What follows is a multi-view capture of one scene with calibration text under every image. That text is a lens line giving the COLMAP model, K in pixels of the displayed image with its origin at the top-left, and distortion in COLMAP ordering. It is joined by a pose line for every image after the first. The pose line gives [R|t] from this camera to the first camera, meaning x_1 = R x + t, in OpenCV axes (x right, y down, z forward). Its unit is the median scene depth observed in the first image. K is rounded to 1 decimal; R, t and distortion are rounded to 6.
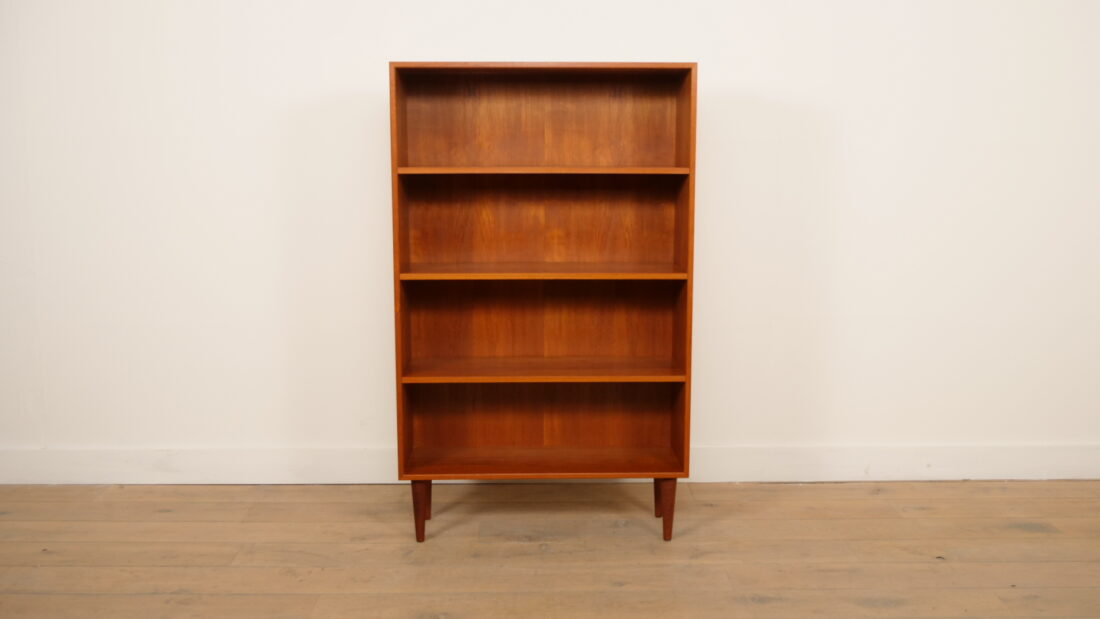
lens RADIAL K [[1067.3, 0, 554.9], [0, 1067.3, 311.1], [0, 0, 1]] dist [-0.008120, 0.000000]
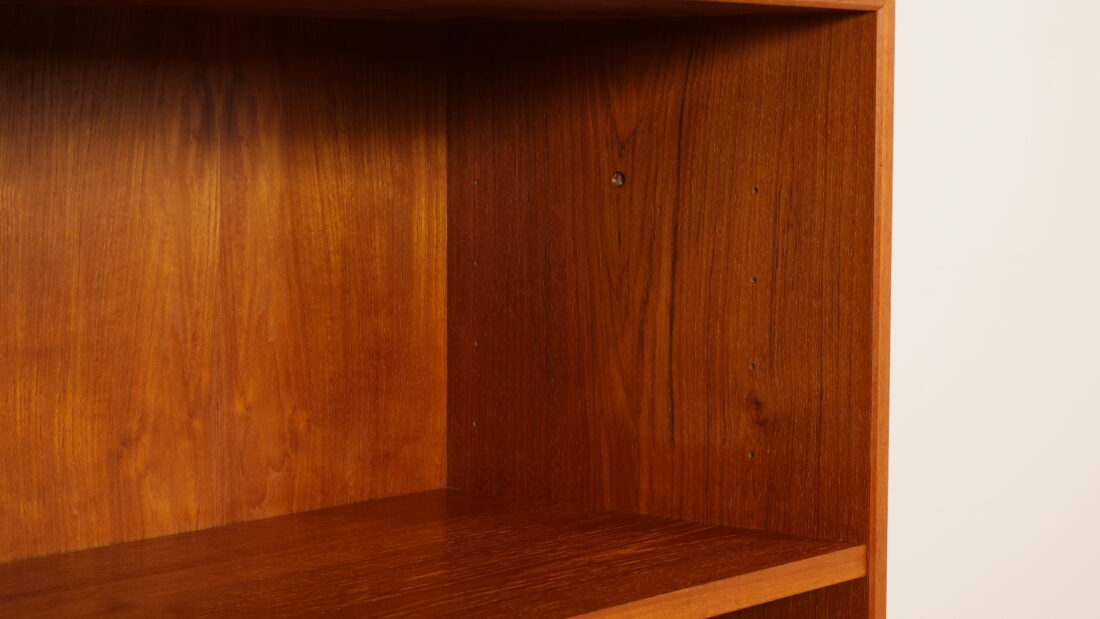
lens RADIAL K [[2479.3, 0, 551.4], [0, 2479.3, 308.2], [0, 0, 1]] dist [0.007001, 0.000000]
pose [[0.656180, -0.059996, 0.752215, -0.209550], [0.115350, 0.993094, -0.021416, -0.157981], [-0.745736, 0.100821, 0.658569, 0.693972]]
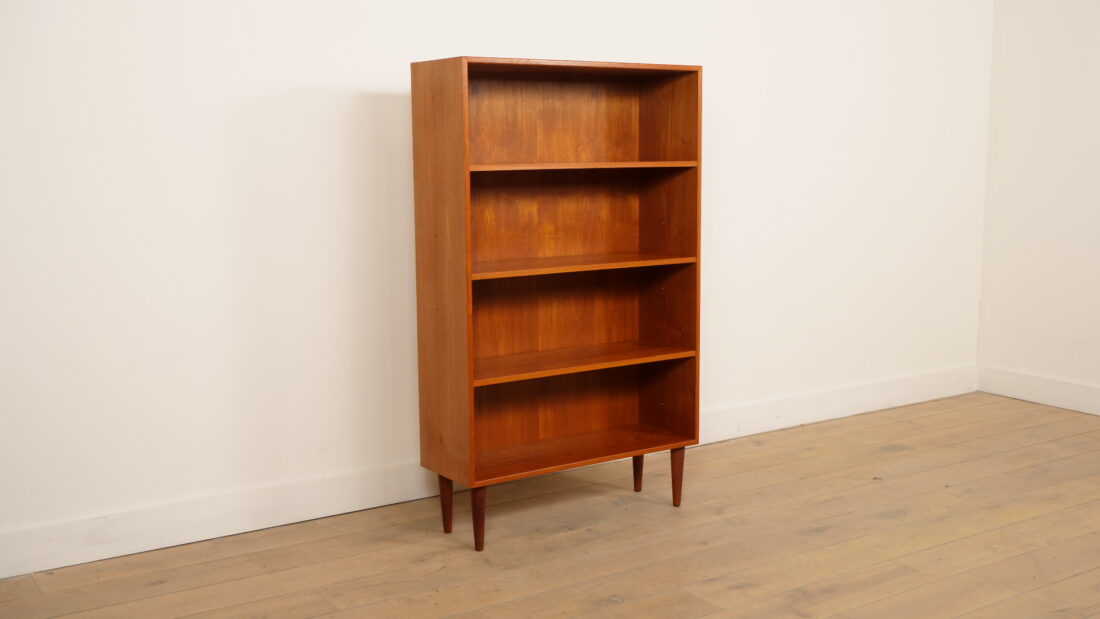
lens RADIAL K [[1157.7, 0, 541.3], [0, 1157.7, 313.9], [0, 0, 1]] dist [0.015559, 0.000000]
pose [[0.847866, -0.084421, 0.523447, -0.598894], [0.093438, 0.995582, 0.009218, -0.002433], [-0.521913, 0.041094, 0.852008, 0.063376]]
